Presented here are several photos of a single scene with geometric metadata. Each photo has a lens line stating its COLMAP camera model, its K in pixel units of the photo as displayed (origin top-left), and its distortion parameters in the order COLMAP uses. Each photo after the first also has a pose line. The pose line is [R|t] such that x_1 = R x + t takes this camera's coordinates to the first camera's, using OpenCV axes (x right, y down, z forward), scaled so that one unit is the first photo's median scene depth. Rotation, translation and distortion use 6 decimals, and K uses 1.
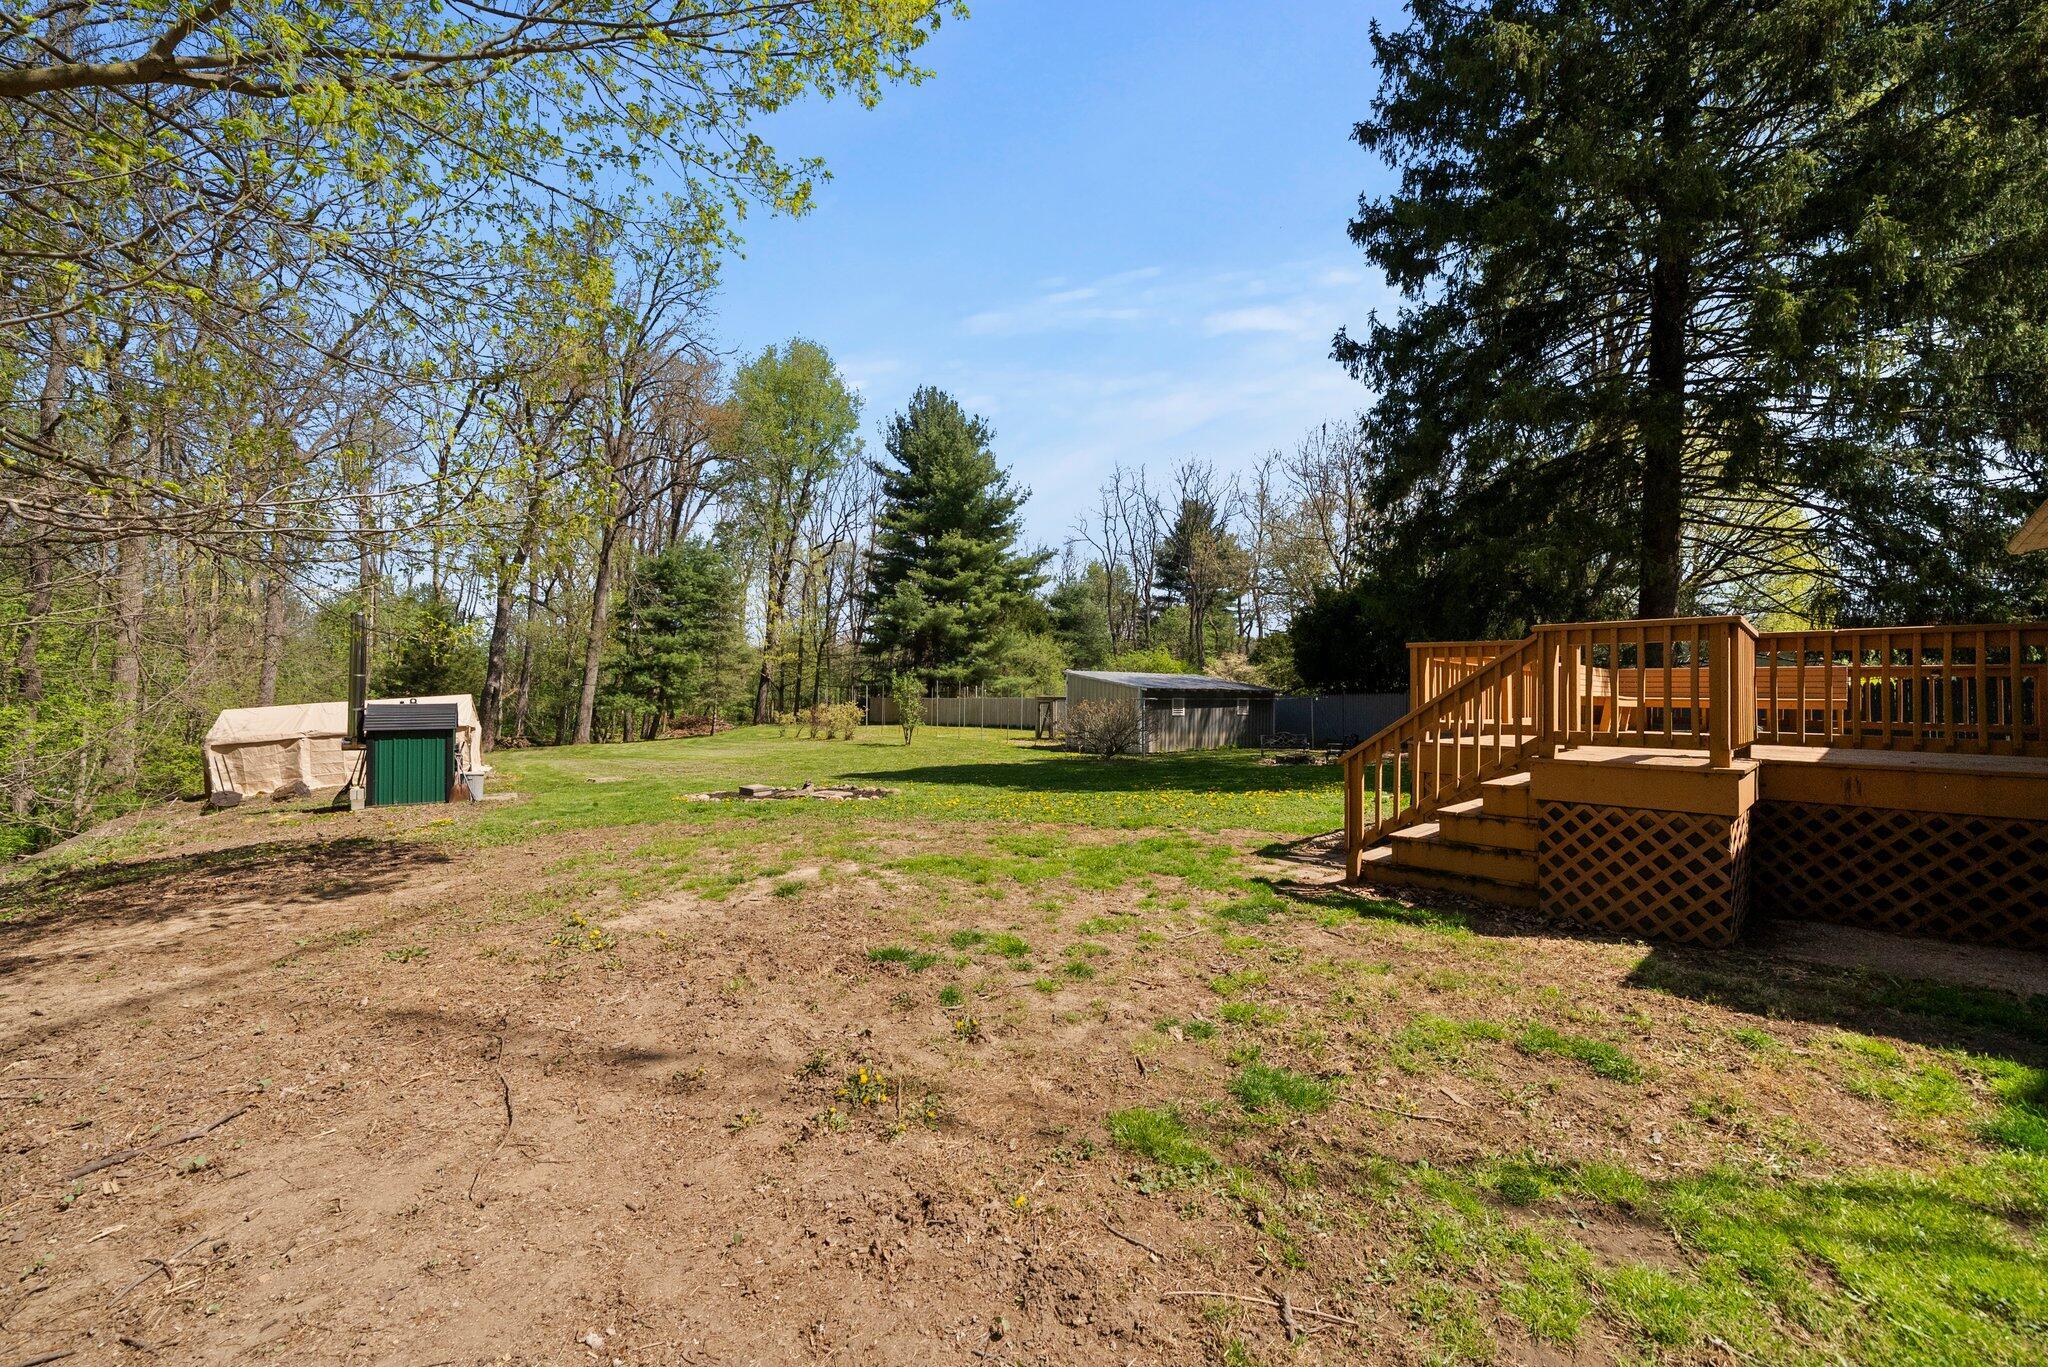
lens RADIAL K [[795.8, 0, 1001.6], [0, 795.8, 679.2], [0, 0, 1]] dist [0.001188, -0.000029]
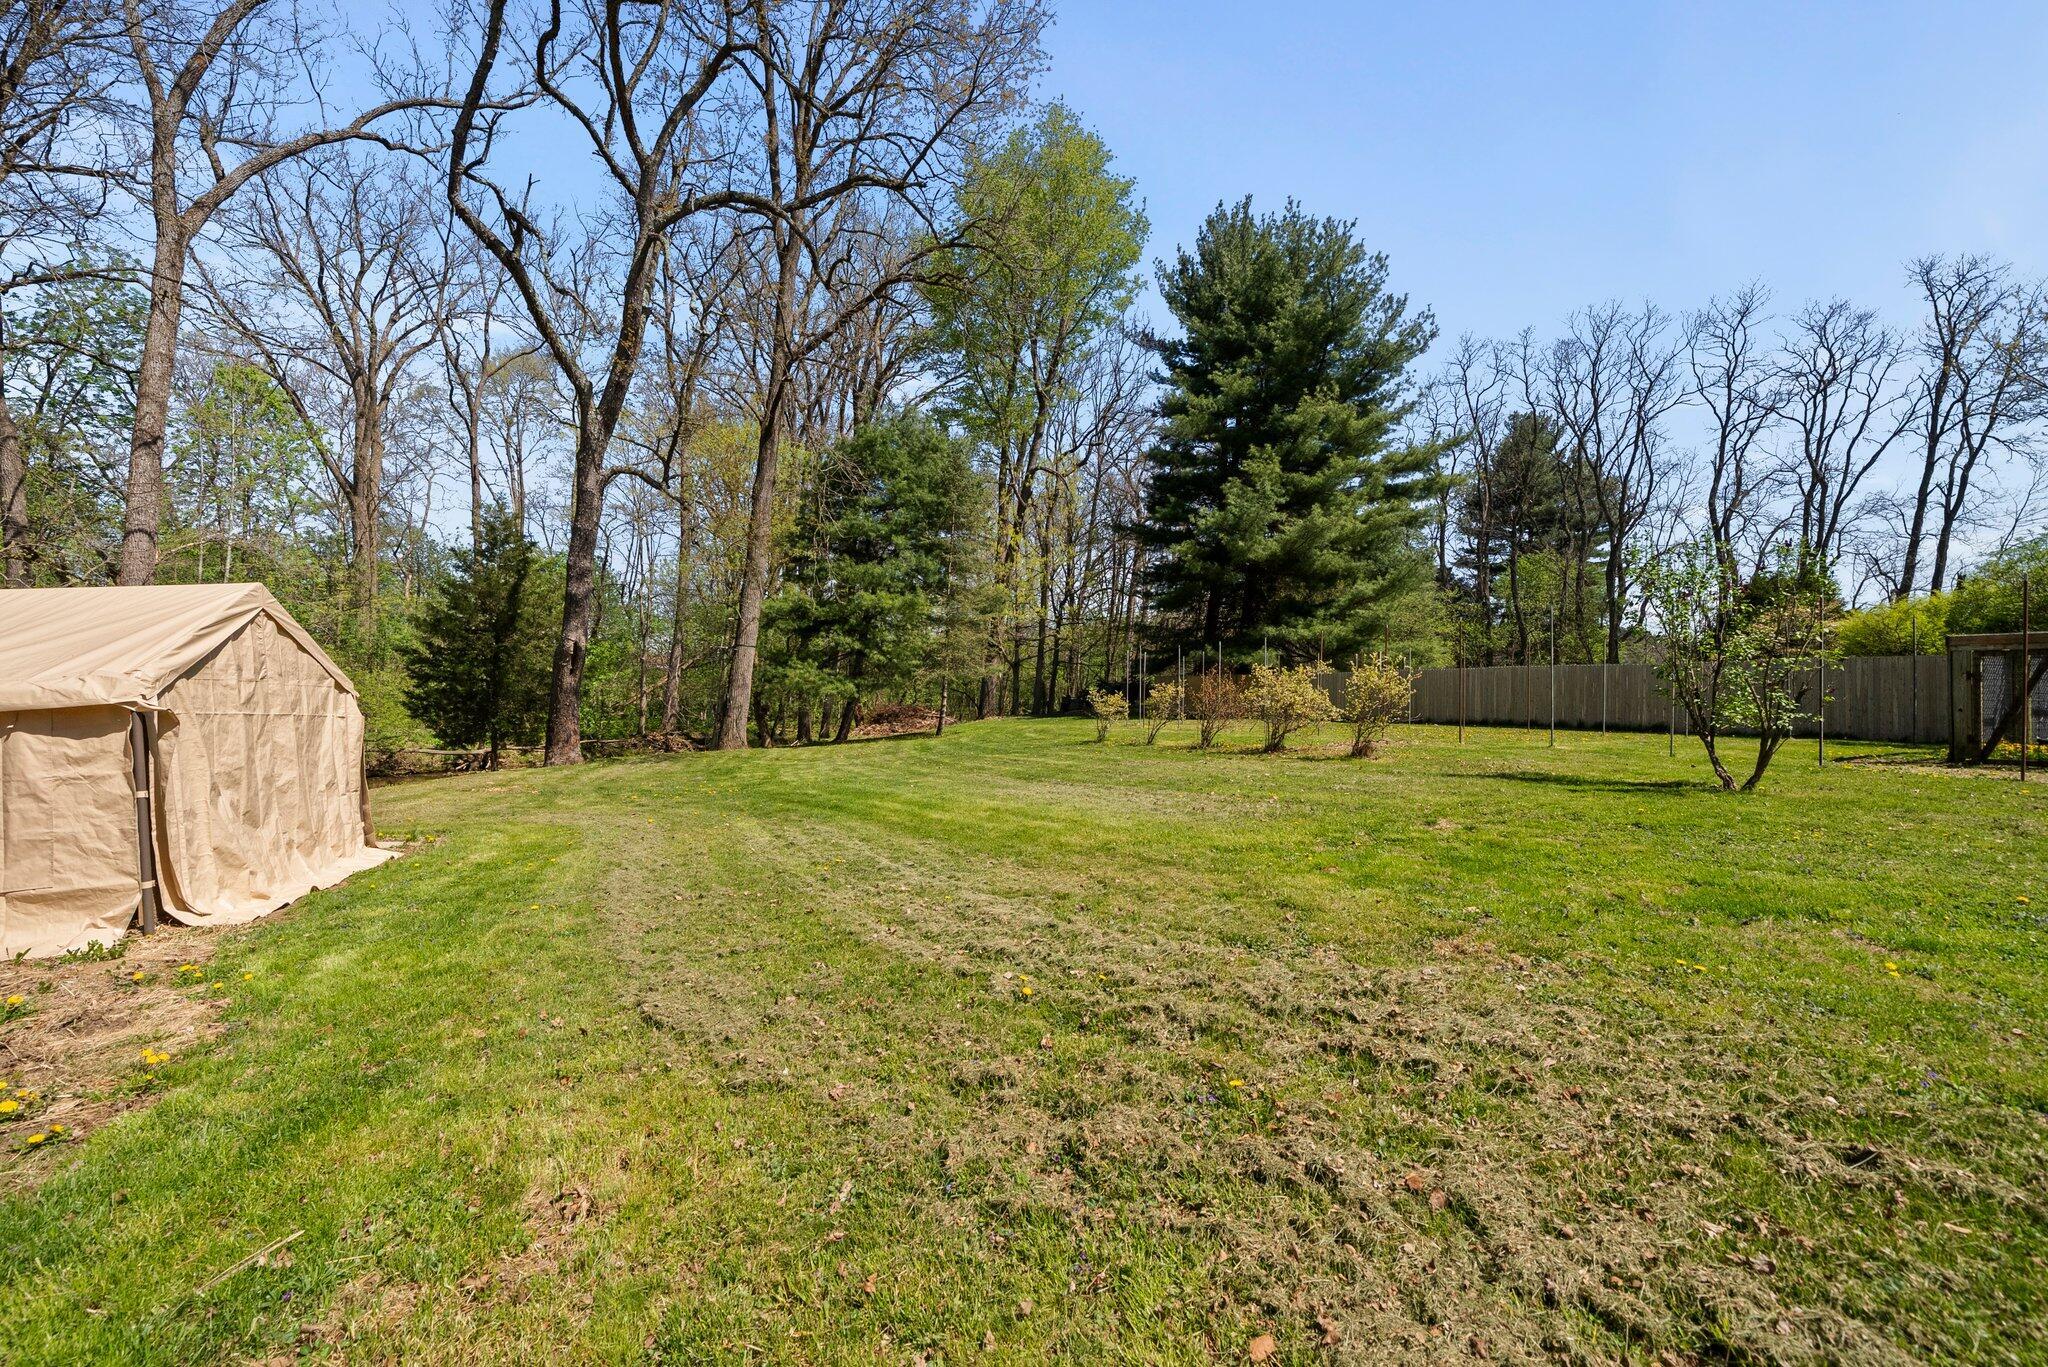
lens RADIAL K [[799.1, 0, 1017.2], [0, 799.1, 683.1], [0, 0, 1]] dist [-0.007412, 0.000122]
pose [[0.985068, -0.004939, -0.172095, -0.180608], [0.006986, 0.999912, 0.011295, 0.022481], [0.172024, -0.012328, 0.985016, 0.372440]]
